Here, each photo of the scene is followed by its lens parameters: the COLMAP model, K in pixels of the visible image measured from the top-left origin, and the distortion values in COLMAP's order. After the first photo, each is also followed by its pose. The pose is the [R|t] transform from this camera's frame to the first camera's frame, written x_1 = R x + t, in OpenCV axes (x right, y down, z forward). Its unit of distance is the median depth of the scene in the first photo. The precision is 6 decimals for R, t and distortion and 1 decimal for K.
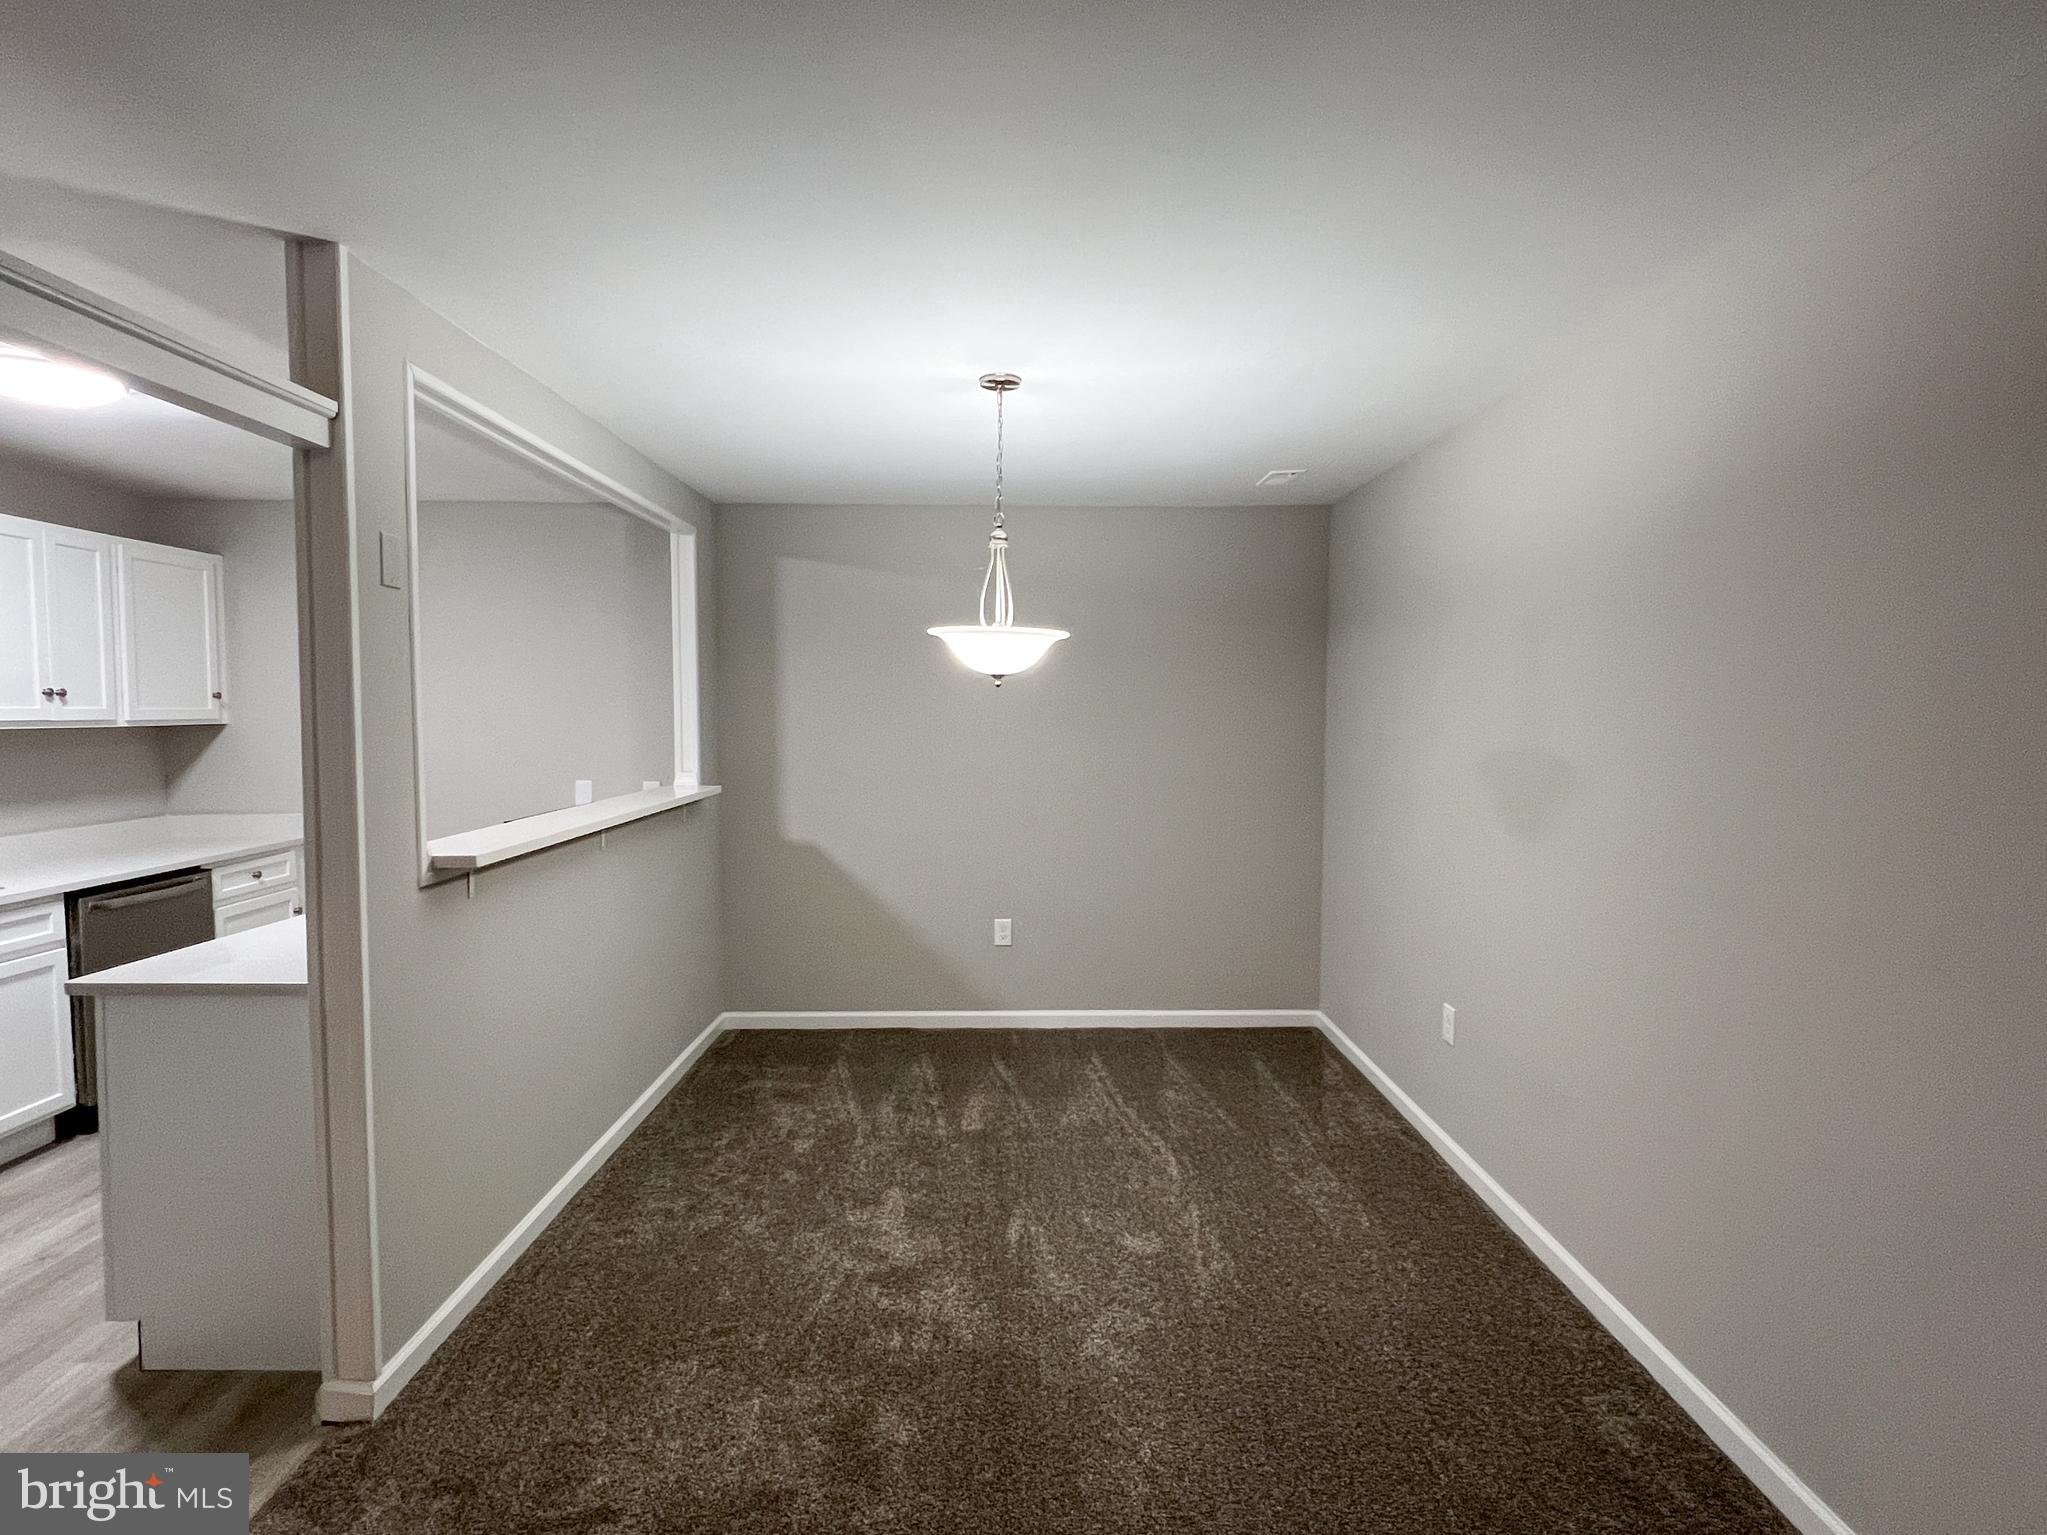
lens RADIAL K [[1012.2, 0, 1023.5], [0, 1012.2, 767.5], [0, 0, 1]] dist [0.000302, -0.001096]
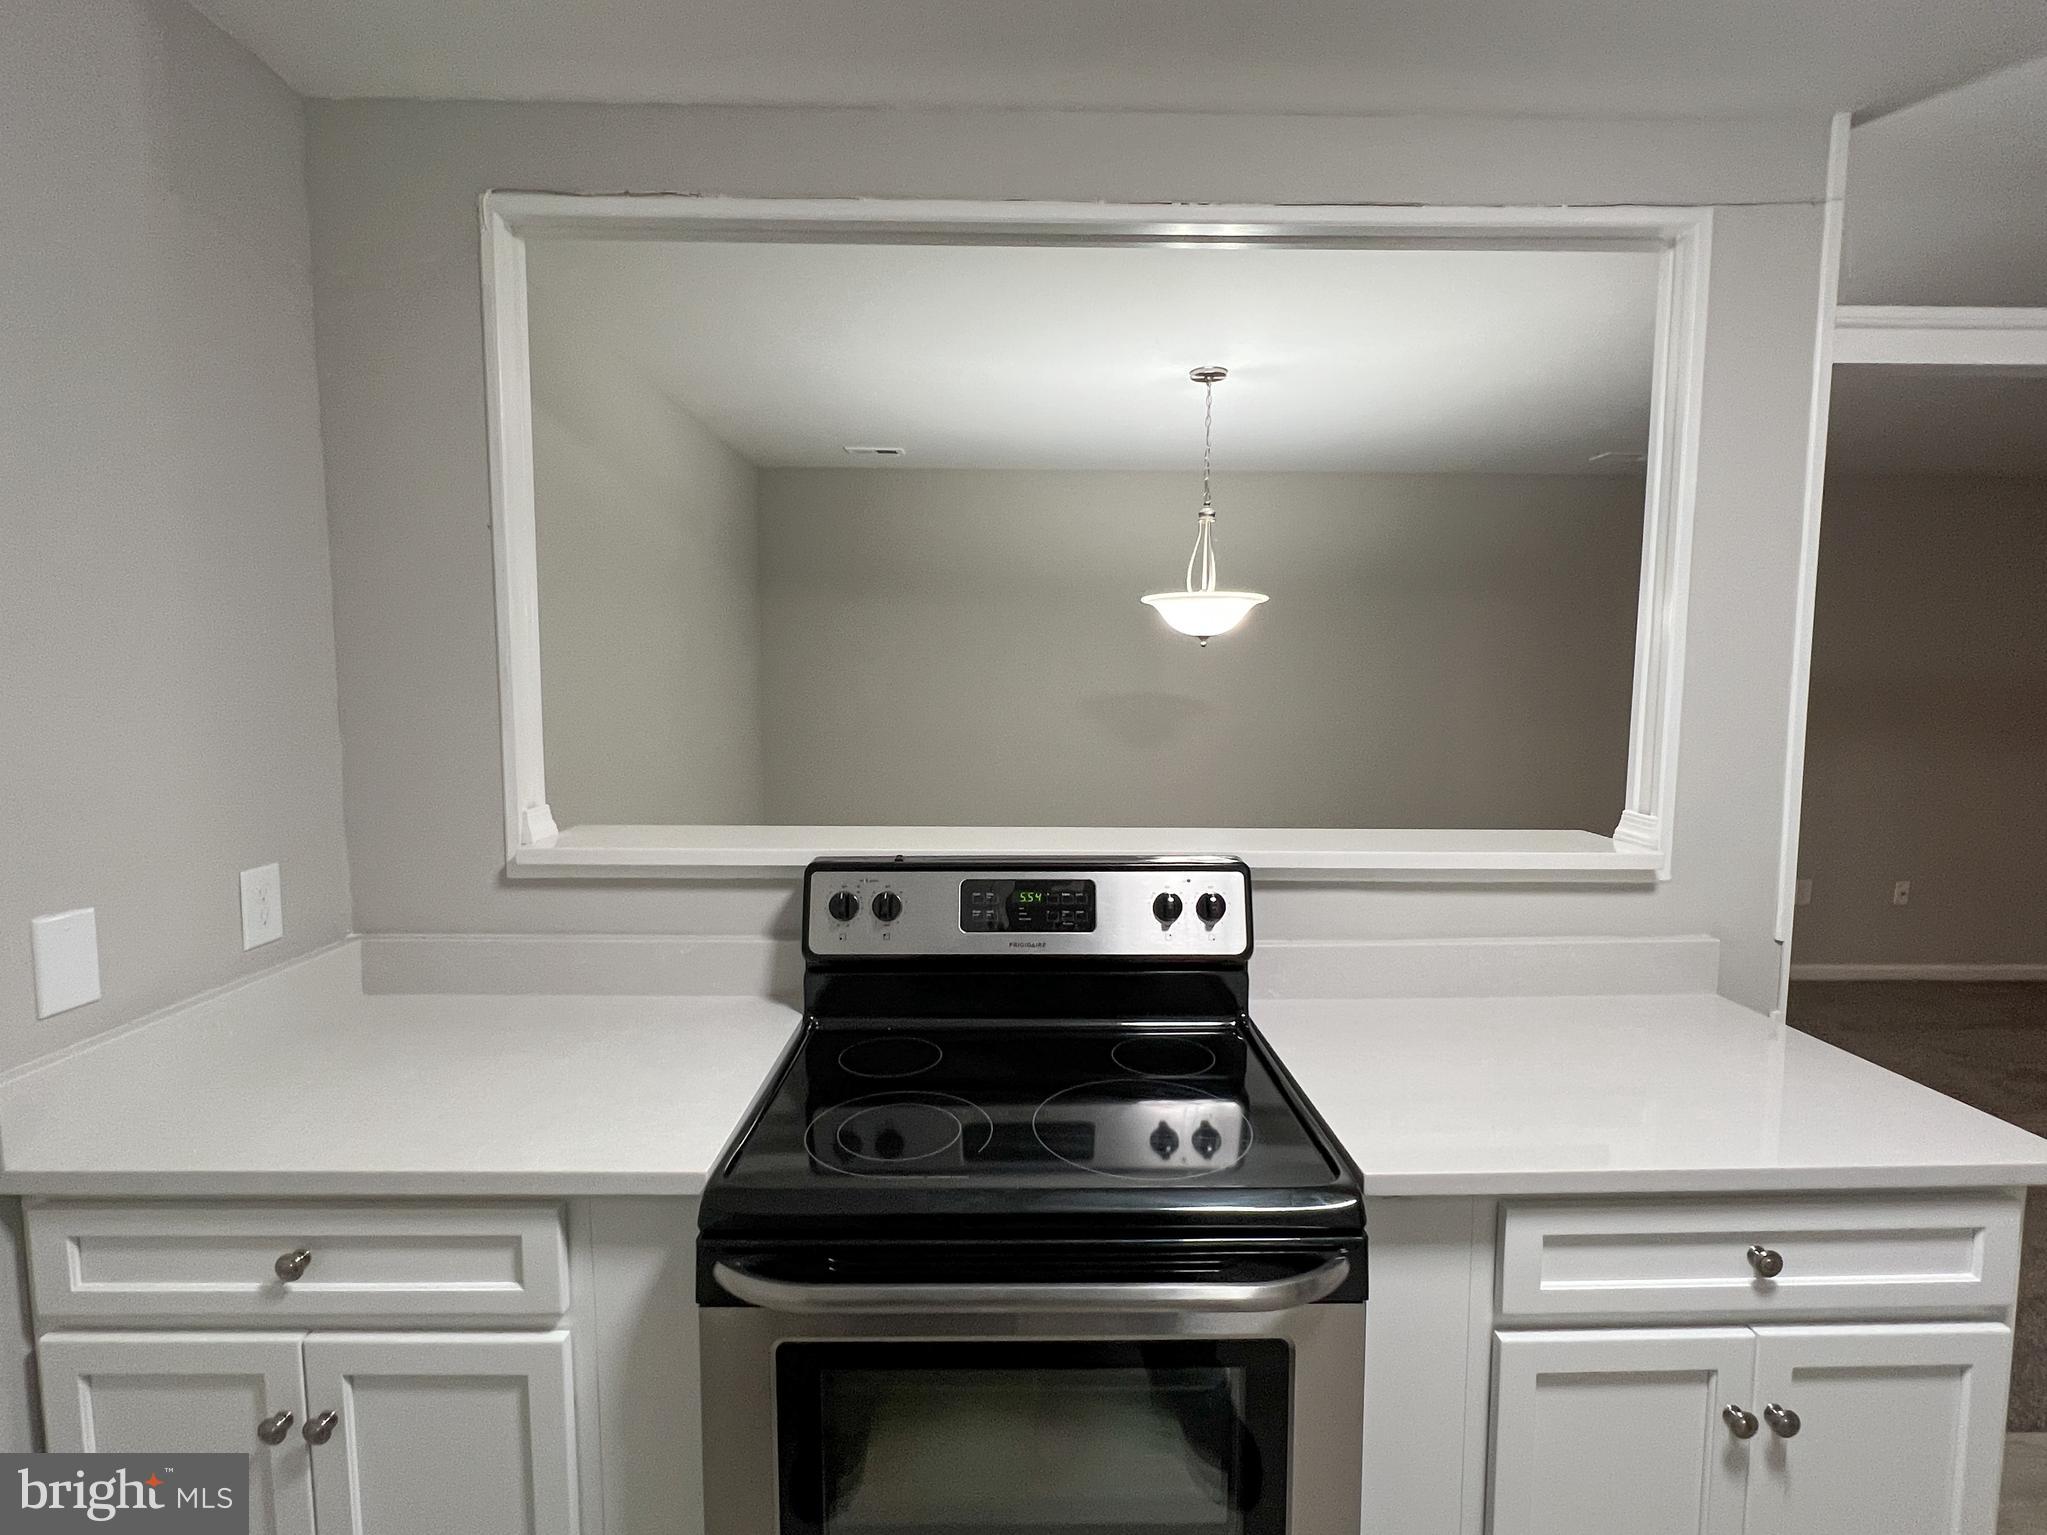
lens RADIAL K [[963.0, 0, 1019.4], [0, 963.0, 771.6], [0, 0, 1]] dist [-0.001749, -0.000459]
pose [[0.008038, -0.088210, 0.996069, -0.798798], [0.056010, 0.994578, 0.087626, -0.037830], [-0.998398, 0.055085, 0.012935, 0.861333]]
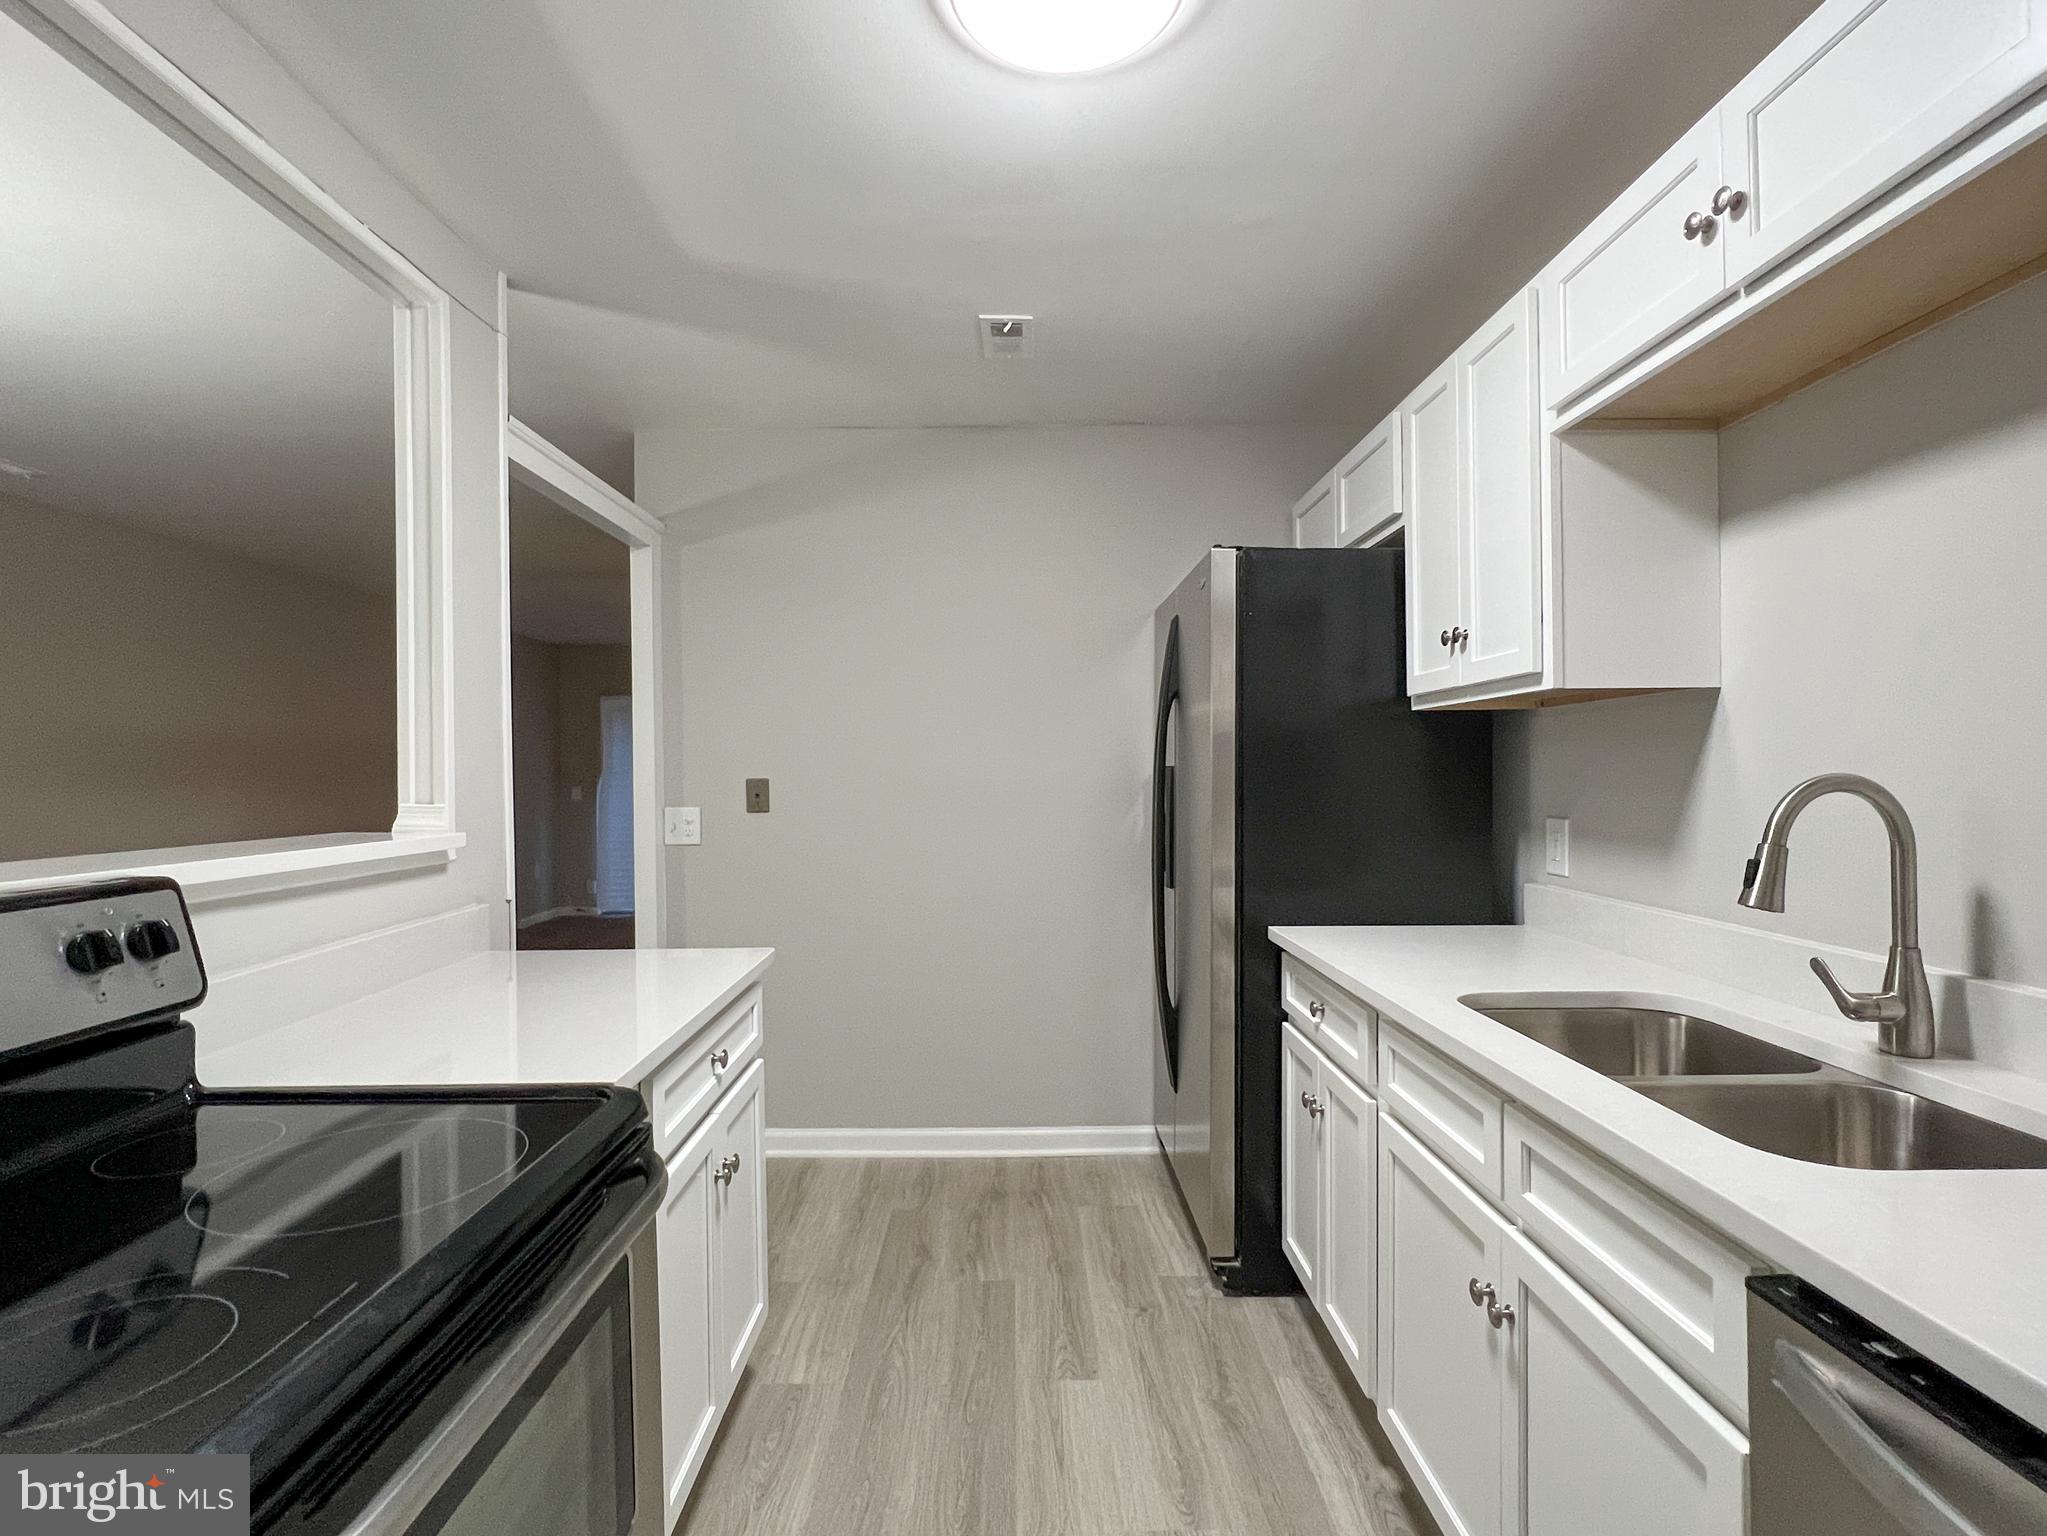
lens RADIAL K [[978.1, 0, 1013.2], [0, 978.1, 772.8], [0, 0, 1]] dist [-0.002925, -0.000311]
pose [[-0.999885, 0.004503, 0.014513, -0.663061], [0.005353, 0.998238, 0.059087, -0.007244], [-0.014222, 0.059158, -0.998147, 1.071731]]
